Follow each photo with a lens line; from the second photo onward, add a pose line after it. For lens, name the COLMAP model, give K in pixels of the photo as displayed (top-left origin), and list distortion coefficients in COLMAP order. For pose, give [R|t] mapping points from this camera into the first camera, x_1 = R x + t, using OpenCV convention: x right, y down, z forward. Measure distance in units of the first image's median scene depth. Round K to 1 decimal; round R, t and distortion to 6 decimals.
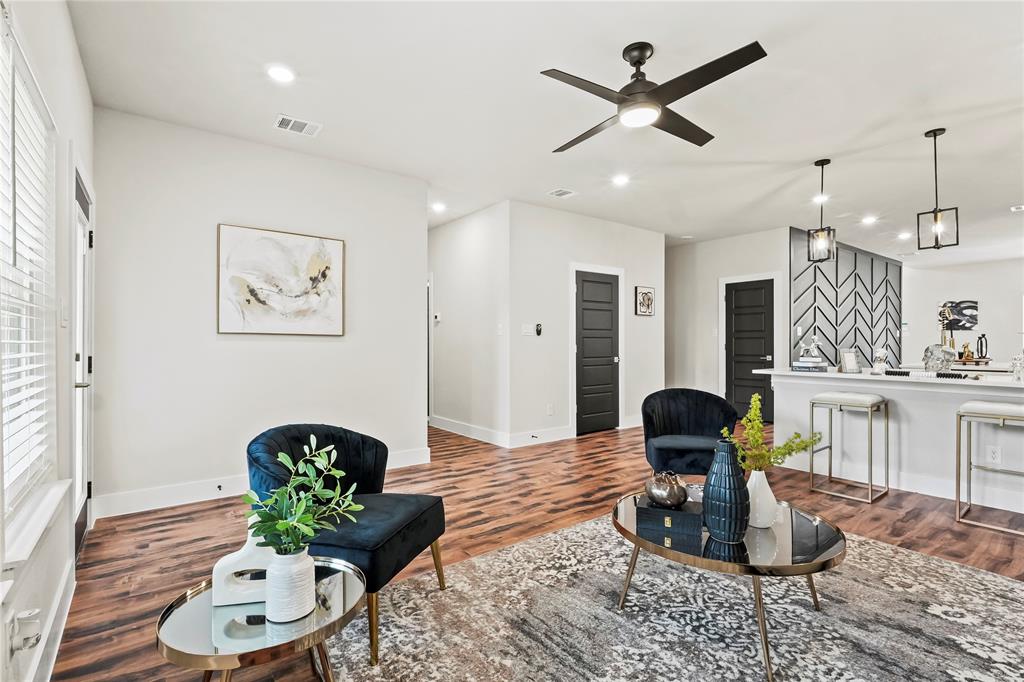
lens RADIAL K [[473.2, 0, 514.9], [0, 473.2, 342.9], [0, 0, 1]] dist [-0.001260, 0.001389]
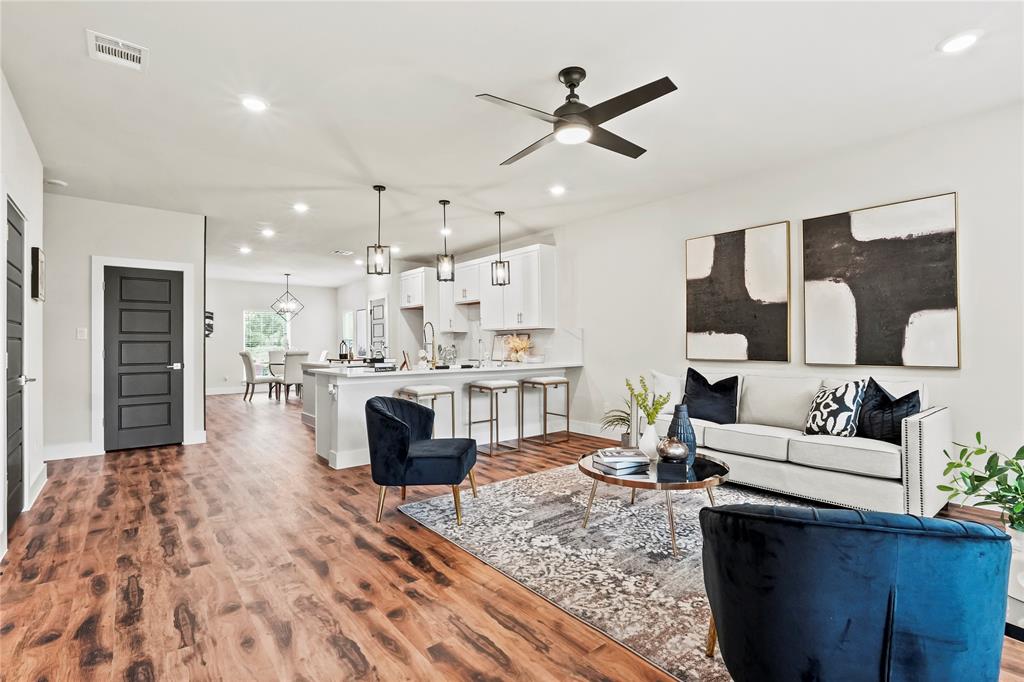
lens RADIAL K [[473.2, 0, 510.2], [0, 473.2, 340.6], [0, 0, 1]] dist [-0.001260, 0.001389]
pose [[-0.034171, 0.012178, 0.999342, -0.615635], [0.007543, 0.999900, -0.011927, 0.003677], [-0.999388, 0.007131, -0.034260, 0.894958]]
